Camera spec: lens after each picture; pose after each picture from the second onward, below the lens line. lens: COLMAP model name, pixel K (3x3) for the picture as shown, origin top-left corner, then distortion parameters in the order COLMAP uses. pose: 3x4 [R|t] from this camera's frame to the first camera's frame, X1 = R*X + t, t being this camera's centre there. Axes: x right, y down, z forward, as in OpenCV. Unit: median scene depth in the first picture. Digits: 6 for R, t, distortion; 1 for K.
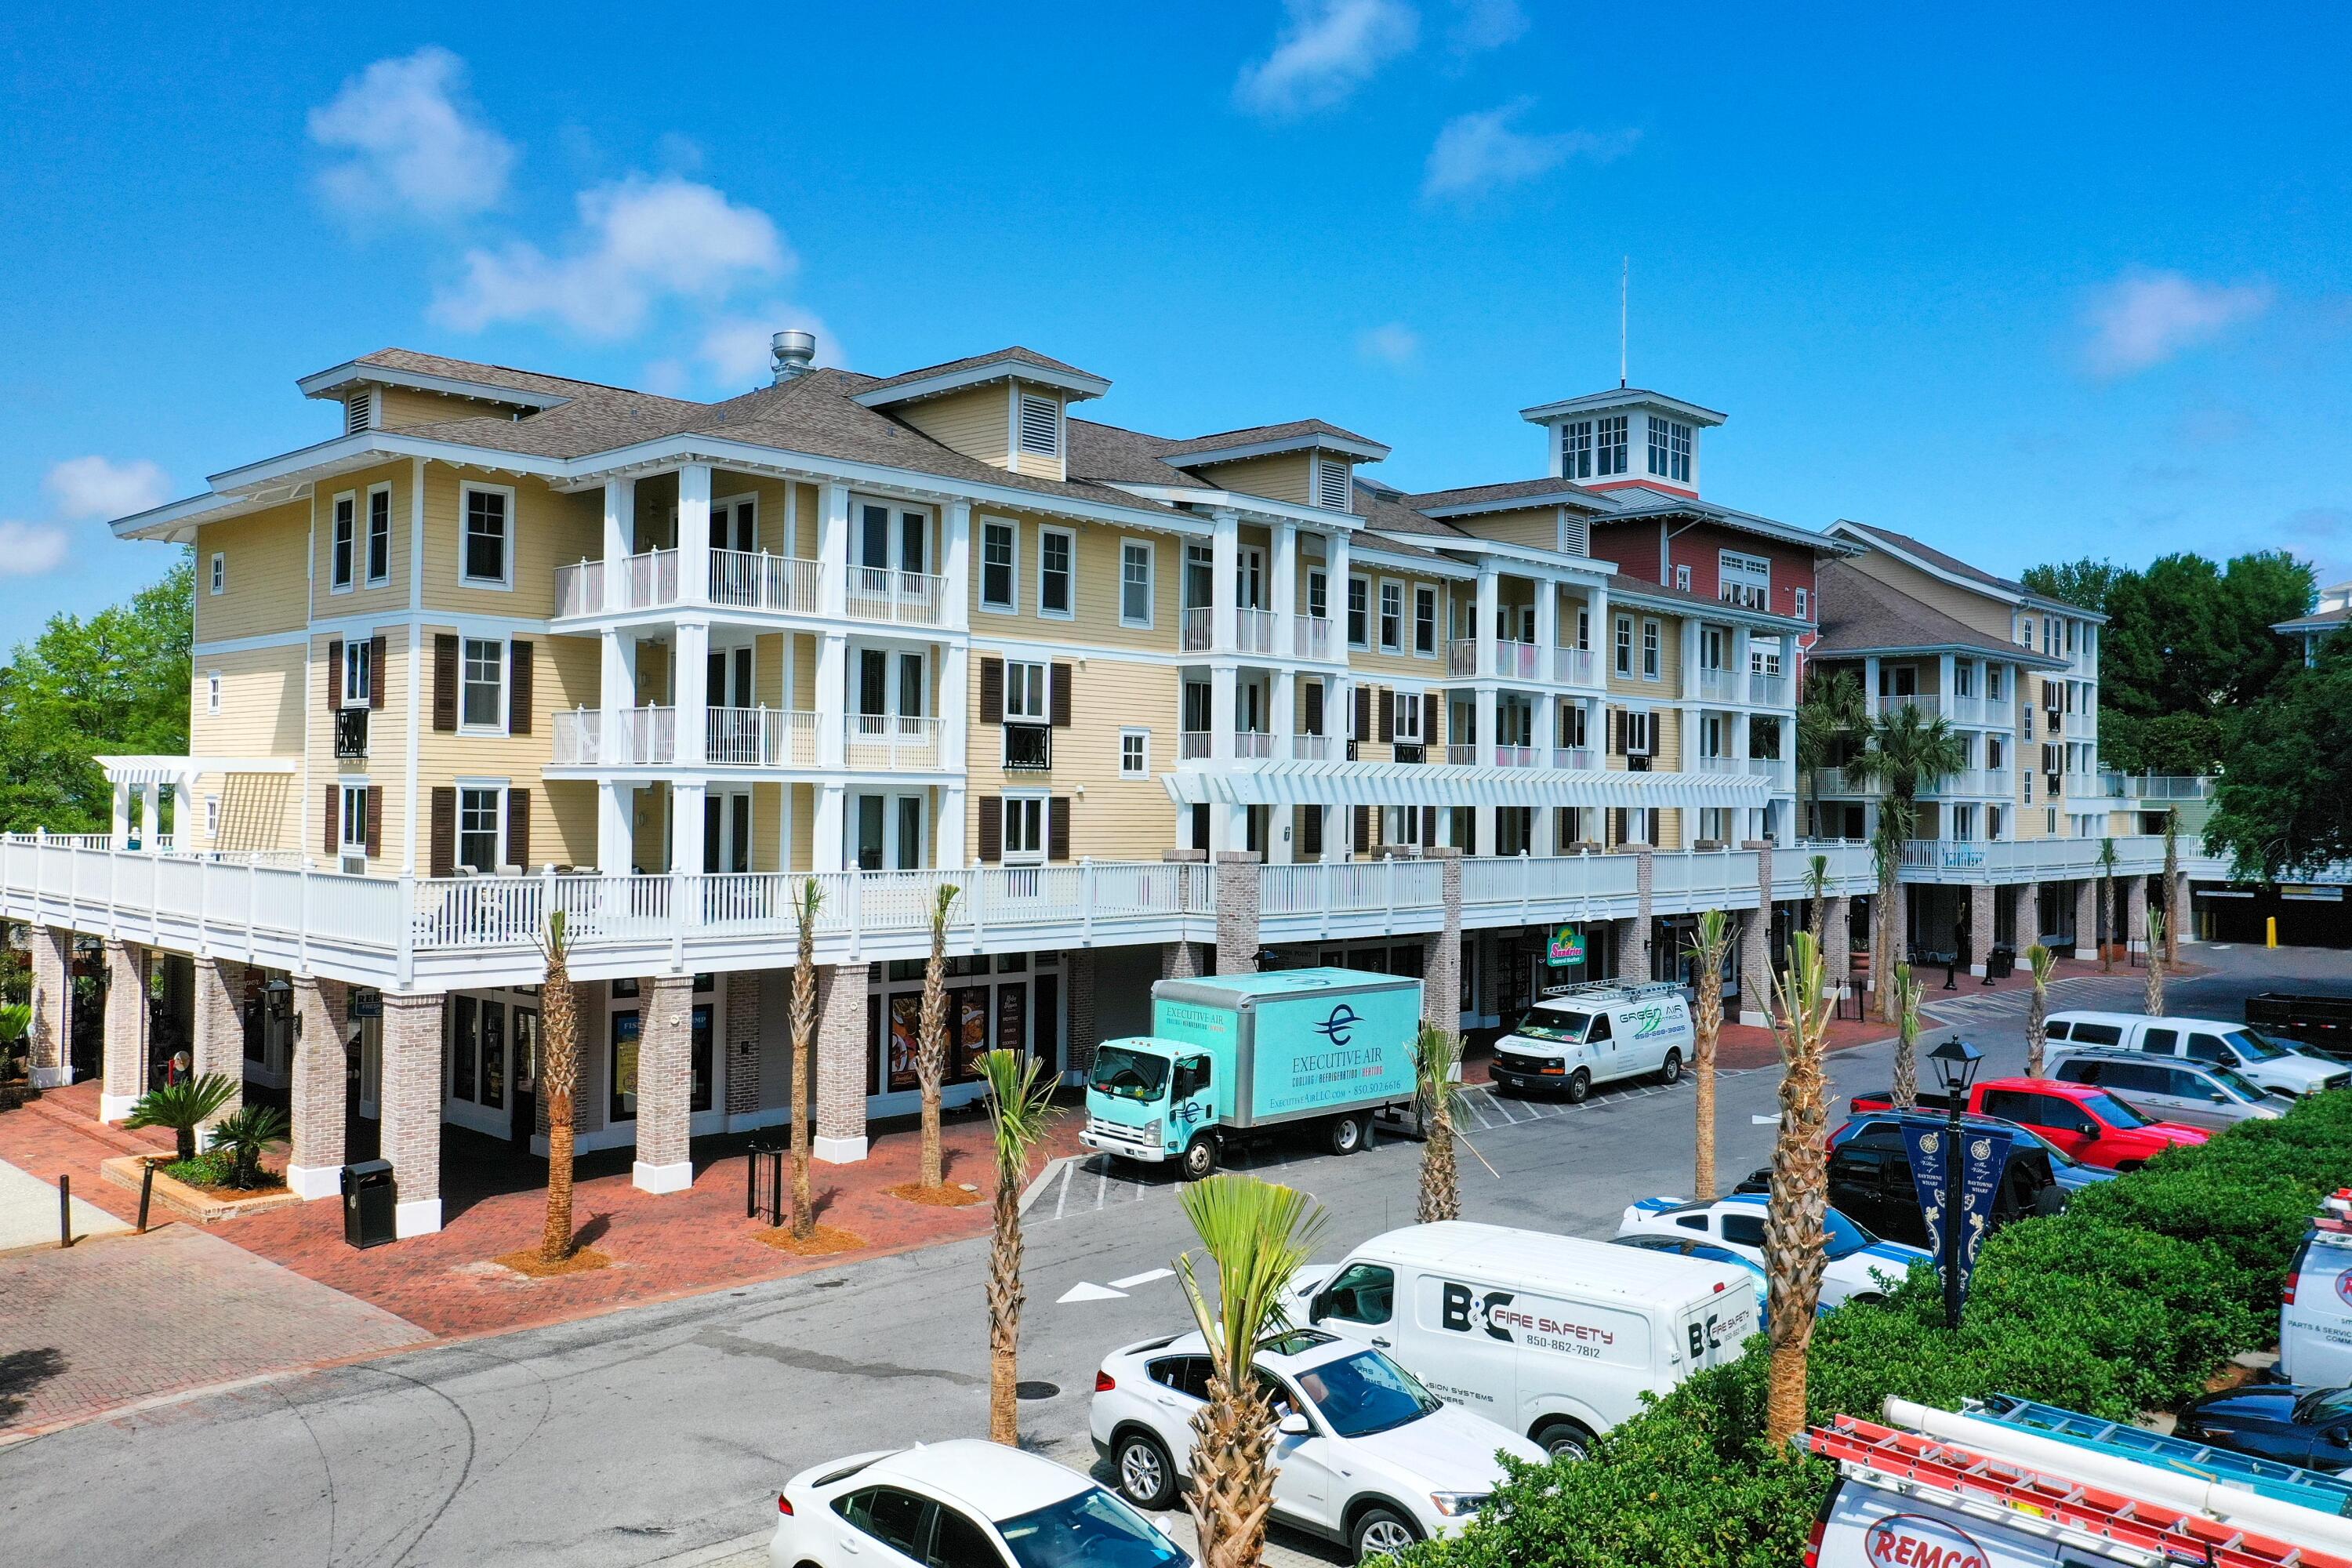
lens RADIAL K [[1841.1, 0, 1176.0], [0, 1841.1, 784.0], [0, 0, 1]] dist [-0.004026, 0.004223]
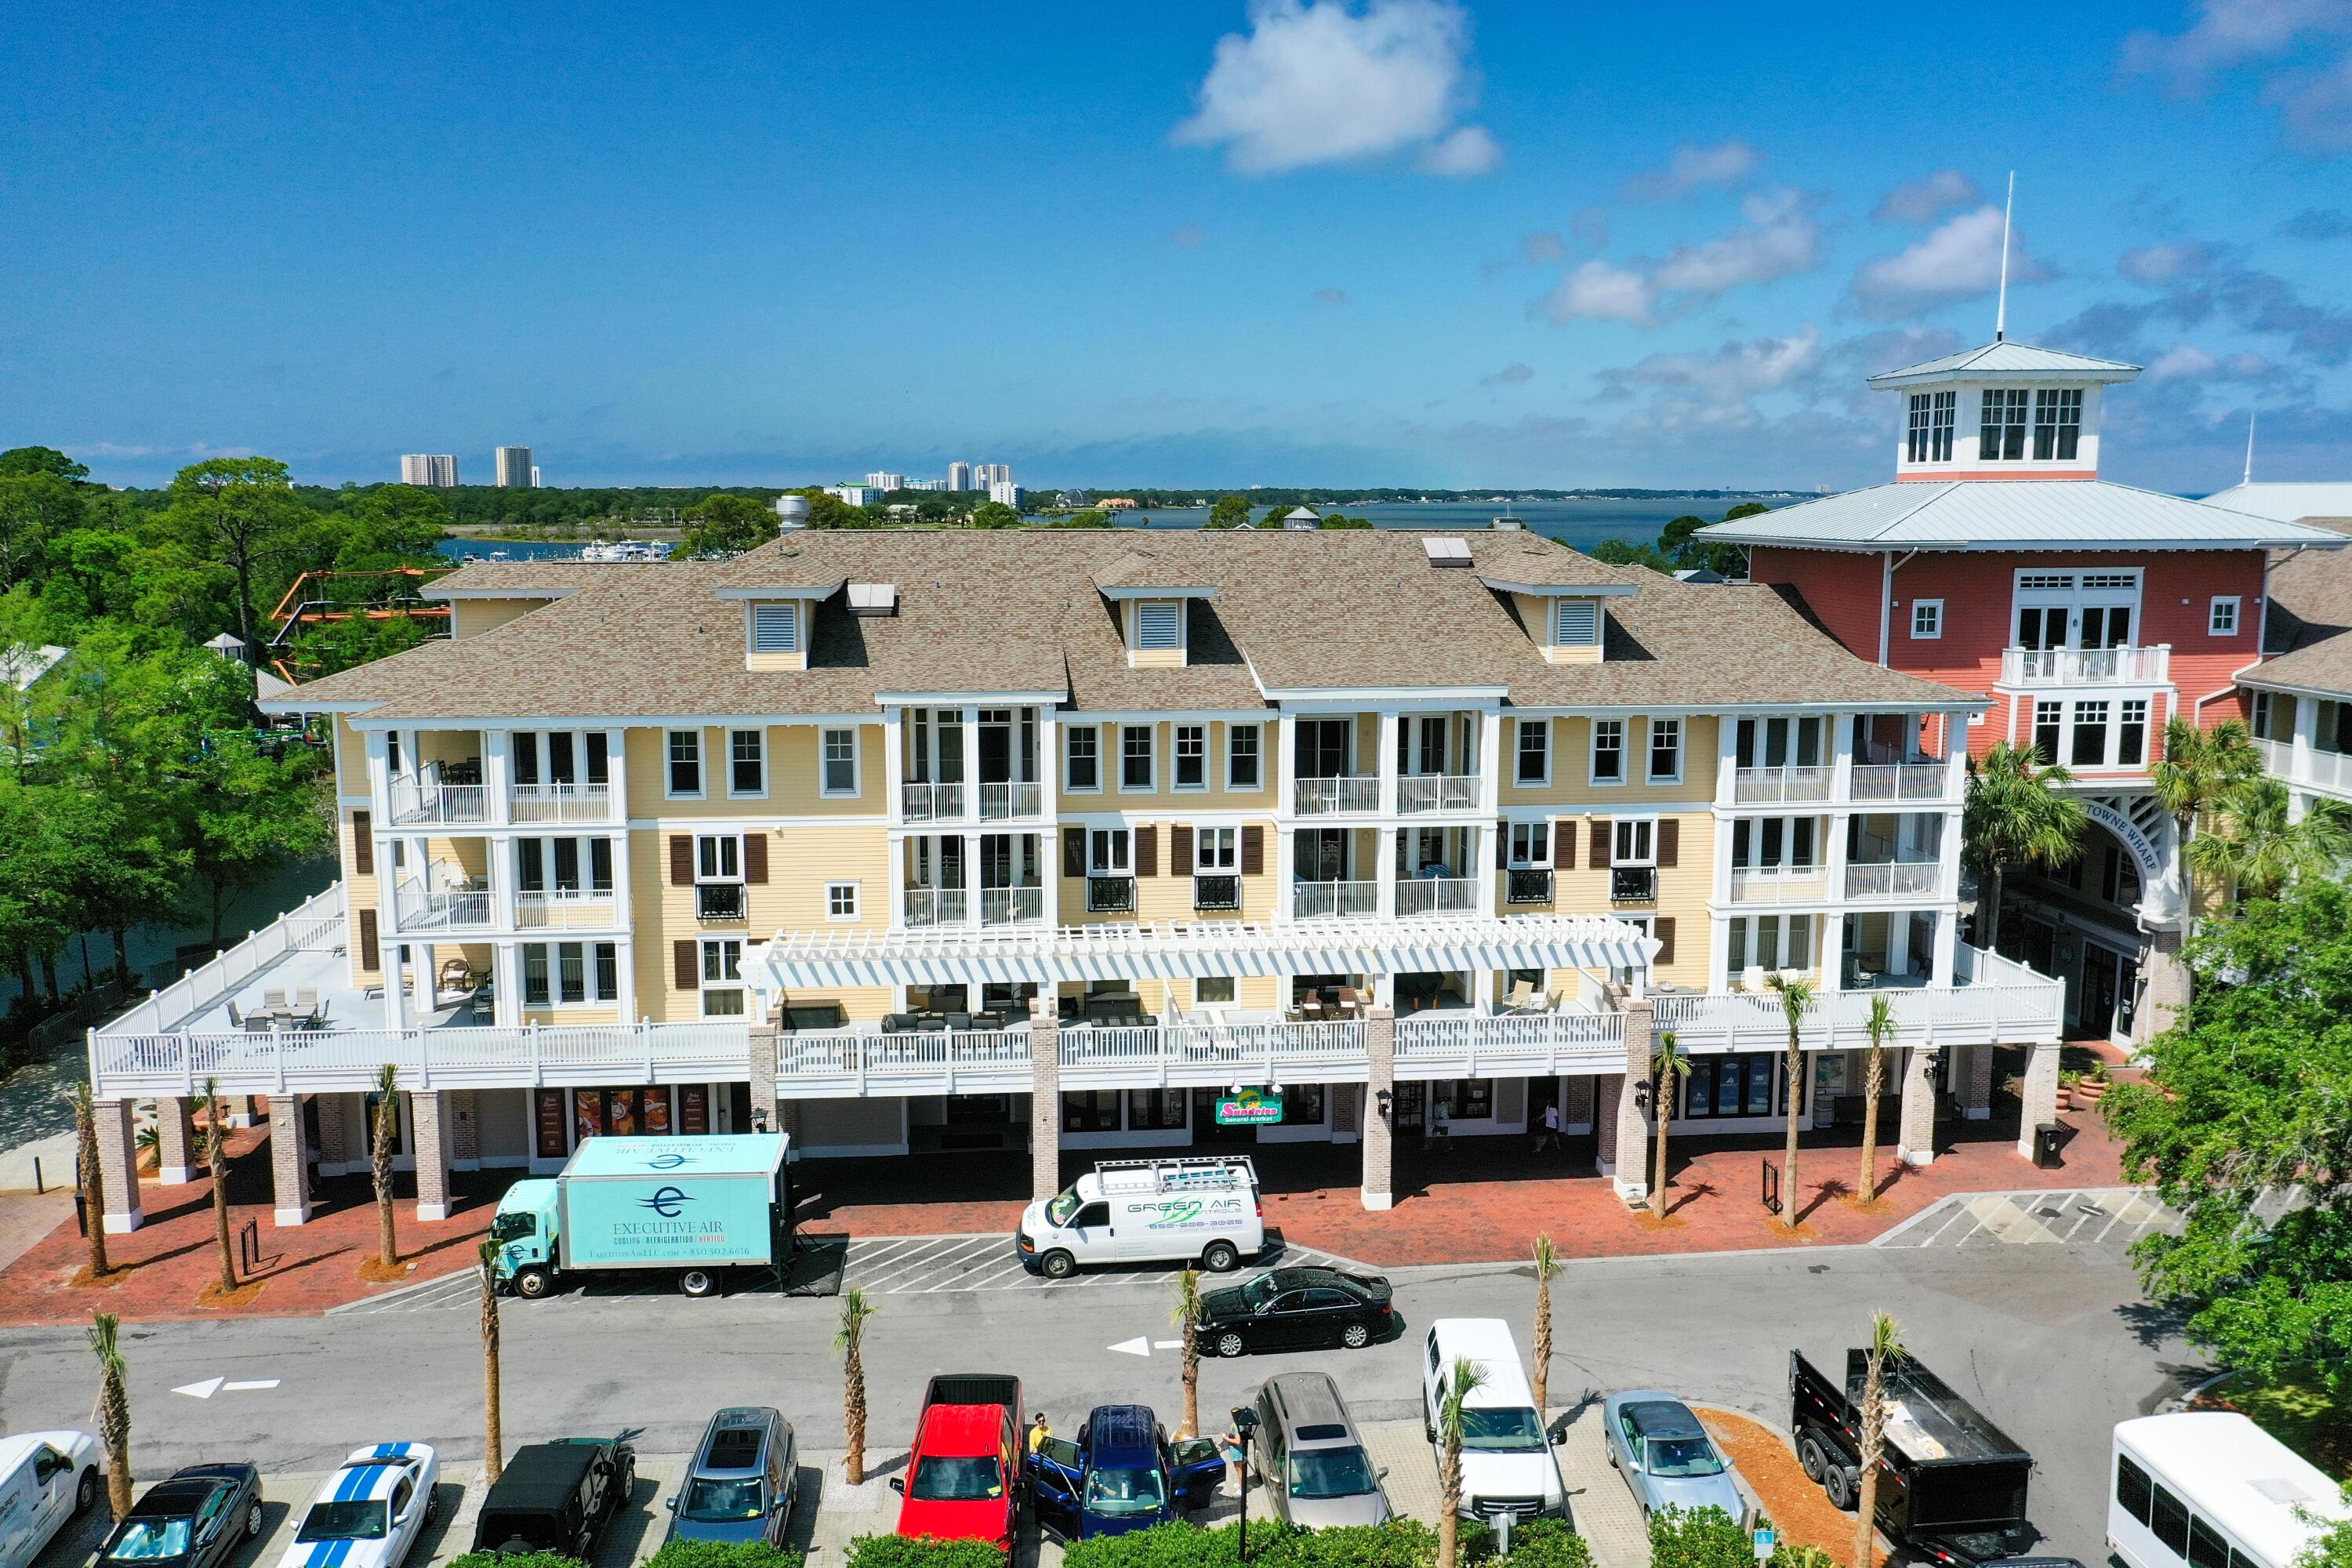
lens RADIAL K [[1841.1, 0, 1176.0], [0, 1841.1, 784.0], [0, 0, 1]] dist [-0.004026, 0.004223]
pose [[0.761617, 0.089556, -0.641809, 0.949019], [0.012824, 0.988128, 0.153097, -0.285380], [0.647901, -0.124831, 0.751427, 0.253900]]
